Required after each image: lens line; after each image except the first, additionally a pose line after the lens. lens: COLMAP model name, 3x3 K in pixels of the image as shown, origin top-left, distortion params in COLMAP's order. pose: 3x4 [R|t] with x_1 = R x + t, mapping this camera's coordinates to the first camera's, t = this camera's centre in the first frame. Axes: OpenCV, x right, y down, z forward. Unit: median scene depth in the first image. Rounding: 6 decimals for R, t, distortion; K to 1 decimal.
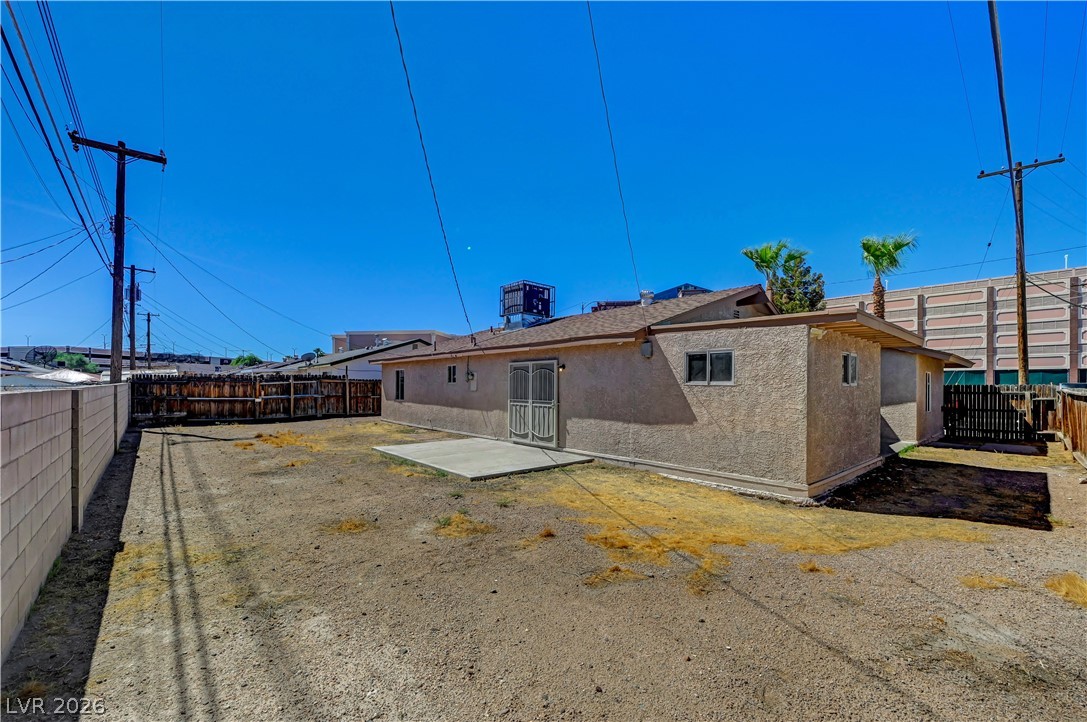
lens RADIAL K [[436.1, 0, 529.1], [0, 436.1, 387.4], [0, 0, 1]] dist [-0.007022, 0.000286]
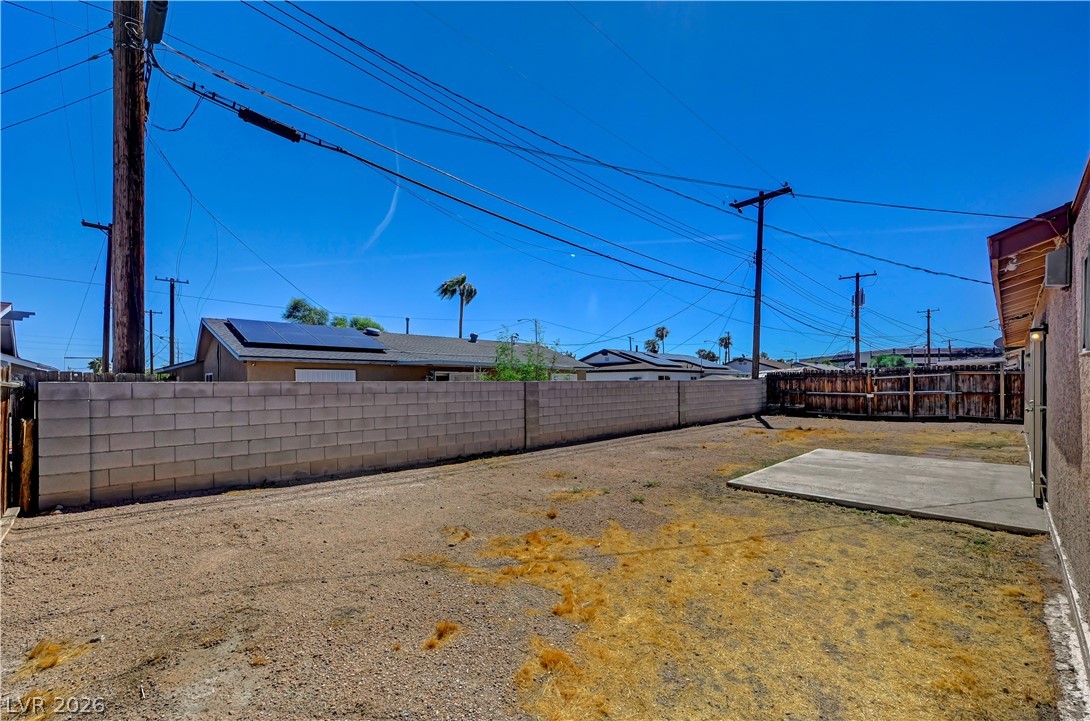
lens RADIAL K [[437.3, 0, 539.1], [0, 437.3, 386.9], [0, 0, 1]] dist [-0.007022, 0.000286]
pose [[0.078030, 0.002816, -0.996947, 0.347354], [0.001961, 0.999994, 0.002978, 0.008142], [0.996949, -0.002187, 0.078024, 0.283582]]
